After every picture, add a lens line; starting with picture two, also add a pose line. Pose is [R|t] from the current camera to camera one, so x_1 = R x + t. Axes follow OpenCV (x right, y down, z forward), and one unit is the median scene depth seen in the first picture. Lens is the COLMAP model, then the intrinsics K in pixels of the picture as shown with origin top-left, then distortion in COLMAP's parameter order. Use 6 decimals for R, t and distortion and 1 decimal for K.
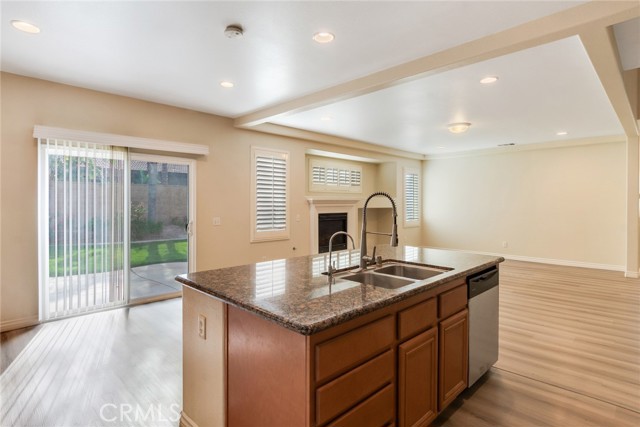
lens RADIAL K [[330.2, 0, 312.1], [0, 330.2, 205.7], [0, 0, 1]] dist [-0.003388, -0.000417]
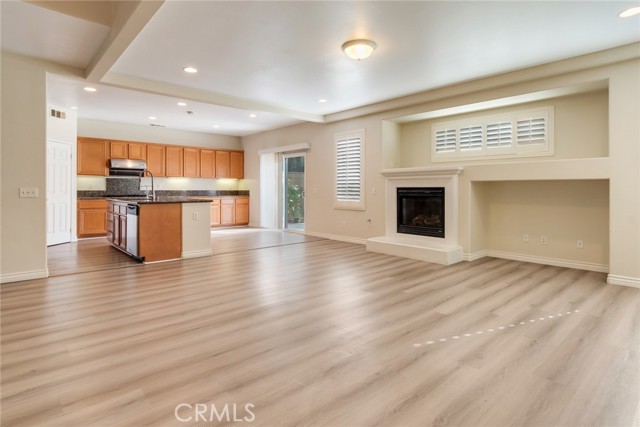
lens RADIAL K [[344.1, 0, 318.1], [0, 344.1, 190.2], [0, 0, 1]] dist [-0.000116, -0.000425]
pose [[-0.033815, -0.000503, -0.999428, 0.968506], [-0.011720, 0.999931, -0.000106, 0.034147], [0.999359, 0.011710, -0.033818, 0.817517]]
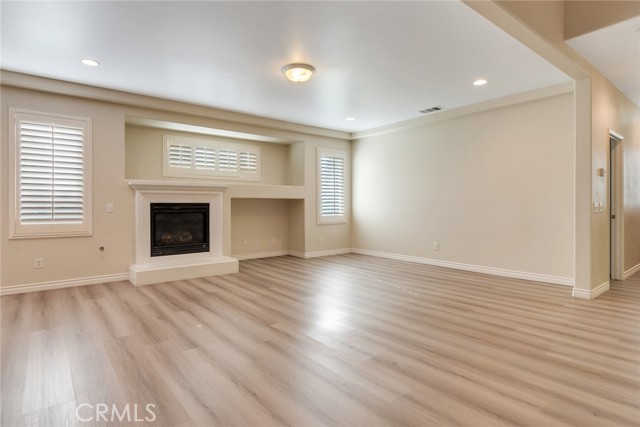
lens RADIAL K [[337.3, 0, 315.0], [0, 337.3, 207.1], [0, 0, 1]] dist [0.000522, -0.000372]
pose [[0.995659, -0.004856, -0.092950, 0.466015], [0.004314, 0.999973, -0.006026, 0.039862], [0.092977, 0.005599, 0.995652, 0.264480]]
